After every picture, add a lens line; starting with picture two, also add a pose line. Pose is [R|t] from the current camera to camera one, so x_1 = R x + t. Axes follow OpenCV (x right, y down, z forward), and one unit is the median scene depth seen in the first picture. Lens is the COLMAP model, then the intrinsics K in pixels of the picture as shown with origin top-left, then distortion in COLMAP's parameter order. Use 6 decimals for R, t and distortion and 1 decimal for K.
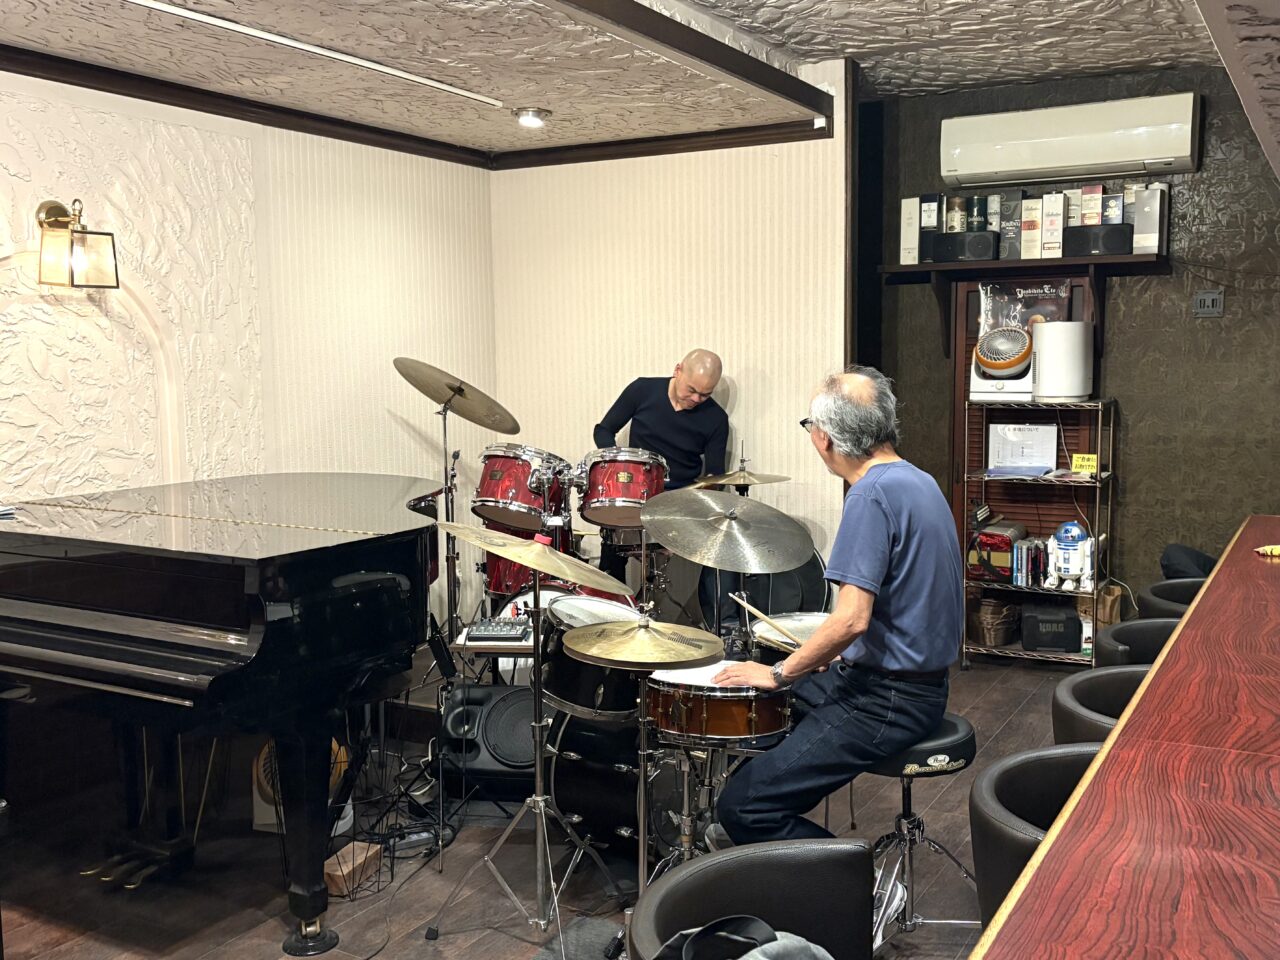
lens RADIAL K [[1202.5, 0, 636.5], [0, 1202.5, 471.0], [0, 0, 1]] dist [0.024535, 0.000000]
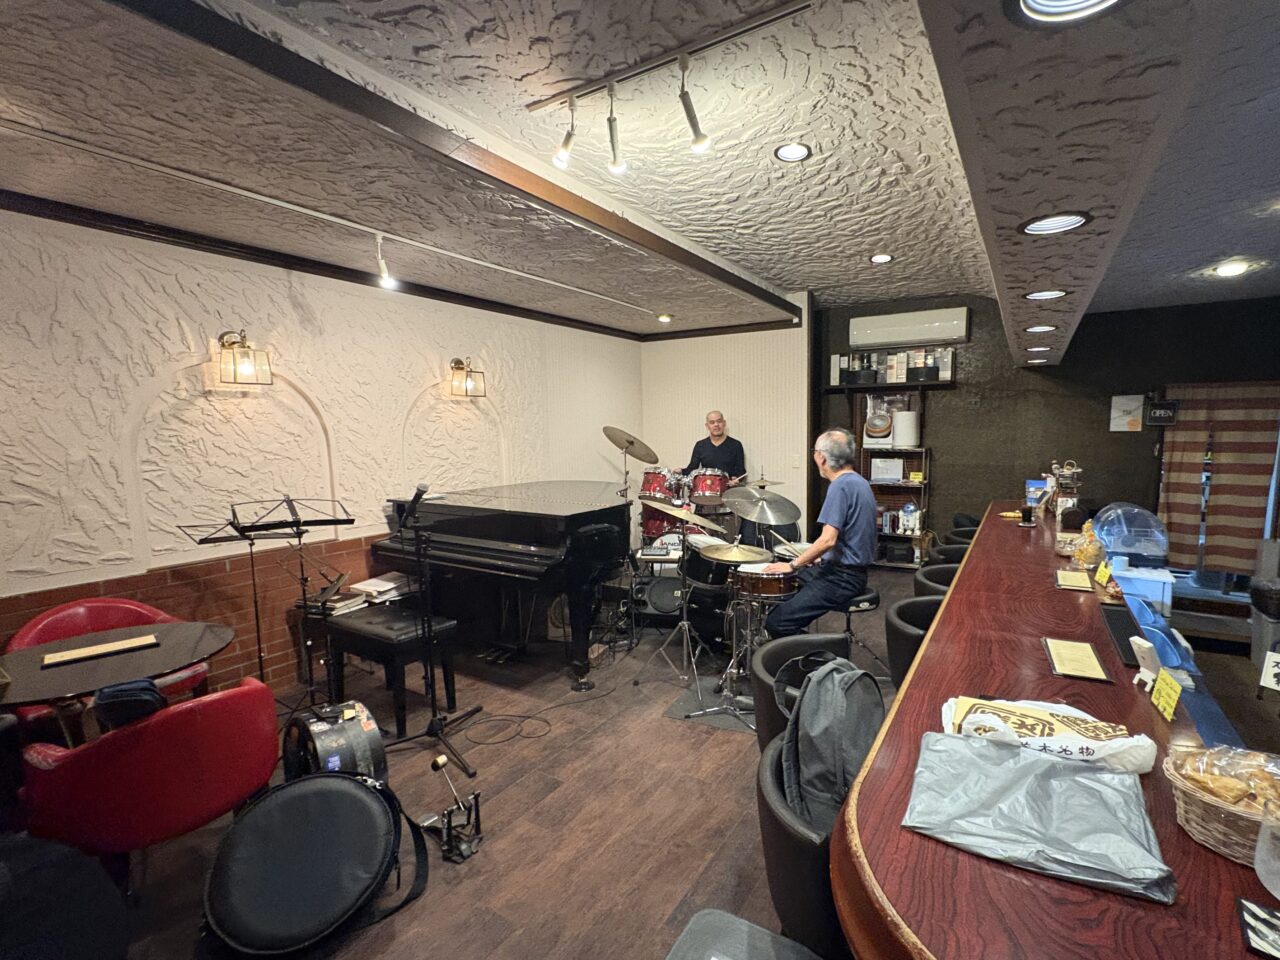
lens RADIAL K [[602.2, 0, 646.8], [0, 602.2, 493.8], [0, 0, 1]] dist [-0.001079, 0.000425]
pose [[0.999954, -0.000312, -0.009607, -0.119306], [0.000384, 0.999972, 0.007466, 0.018759], [0.009604, -0.007469, 0.999926, -0.105578]]
